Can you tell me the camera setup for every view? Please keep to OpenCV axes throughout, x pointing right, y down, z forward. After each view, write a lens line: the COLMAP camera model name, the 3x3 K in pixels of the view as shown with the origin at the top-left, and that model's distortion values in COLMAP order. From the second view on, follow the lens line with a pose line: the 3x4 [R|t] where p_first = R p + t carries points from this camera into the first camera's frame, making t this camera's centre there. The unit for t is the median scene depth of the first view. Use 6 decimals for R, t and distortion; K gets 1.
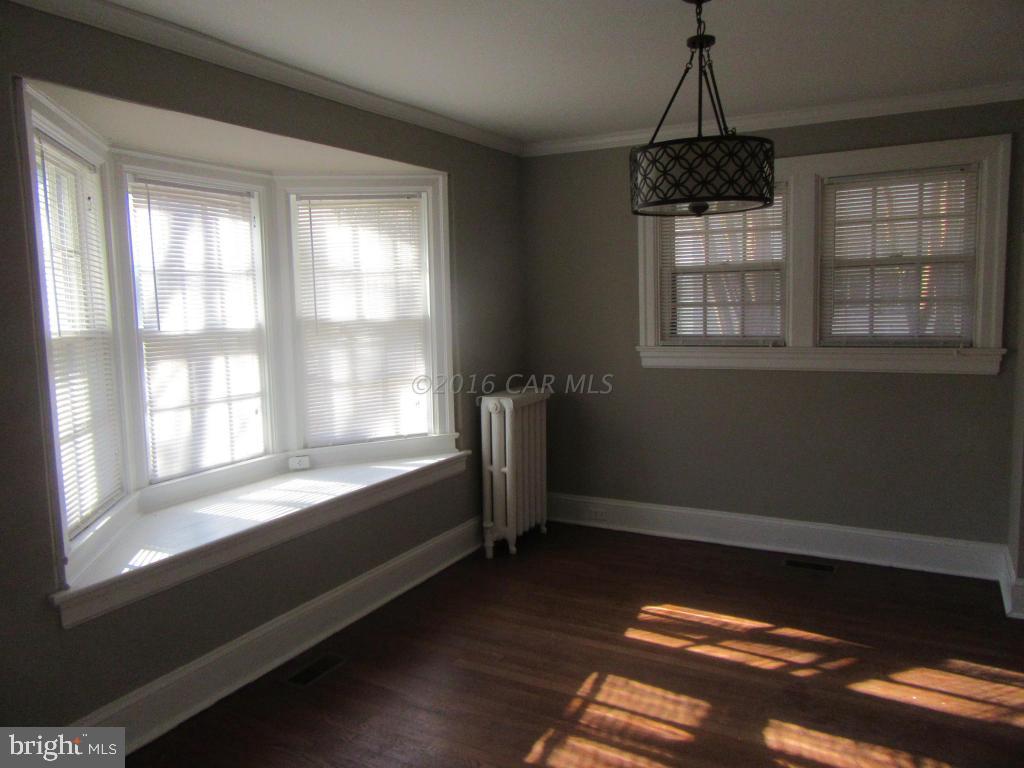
lens RADIAL K [[756.8, 0, 512.0], [0, 756.8, 384.0], [0, 0, 1]] dist [-0.002355, -0.001047]
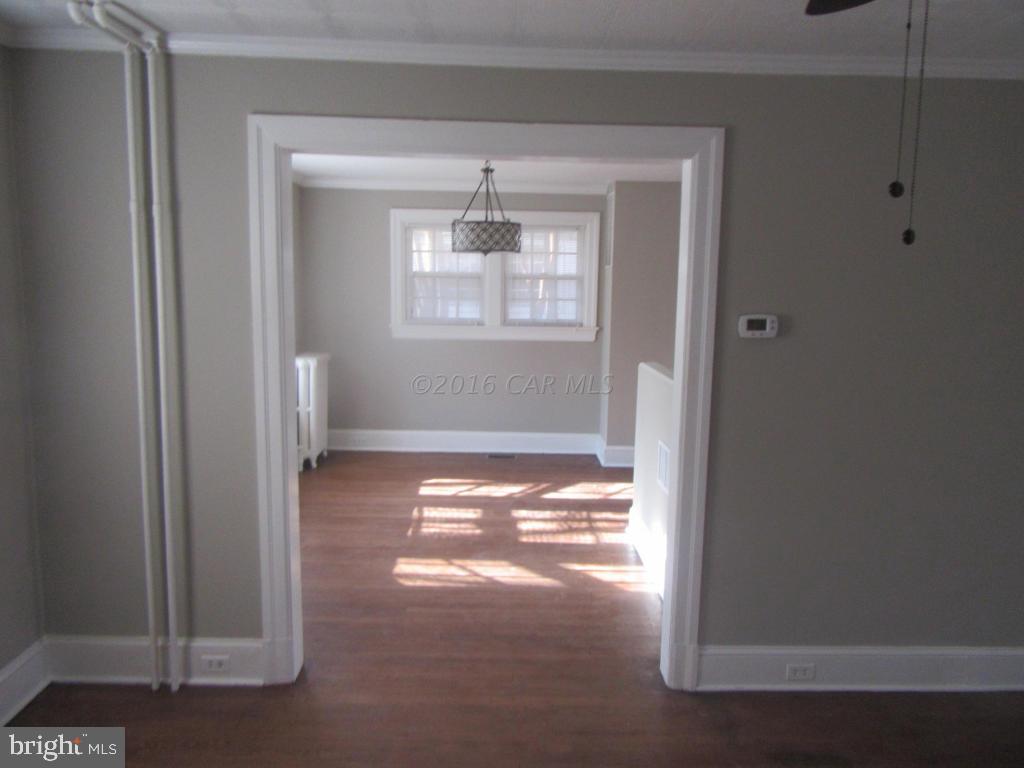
lens RADIAL K [[756.8, 0, 512.0], [0, 756.8, 384.0], [0, 0, 1]] dist [-0.002355, -0.001047]
pose [[0.873529, -0.028698, 0.485926, -0.426586], [0.016791, 0.999443, 0.028841, 0.034321], [-0.486483, -0.017035, 0.873524, -0.508882]]
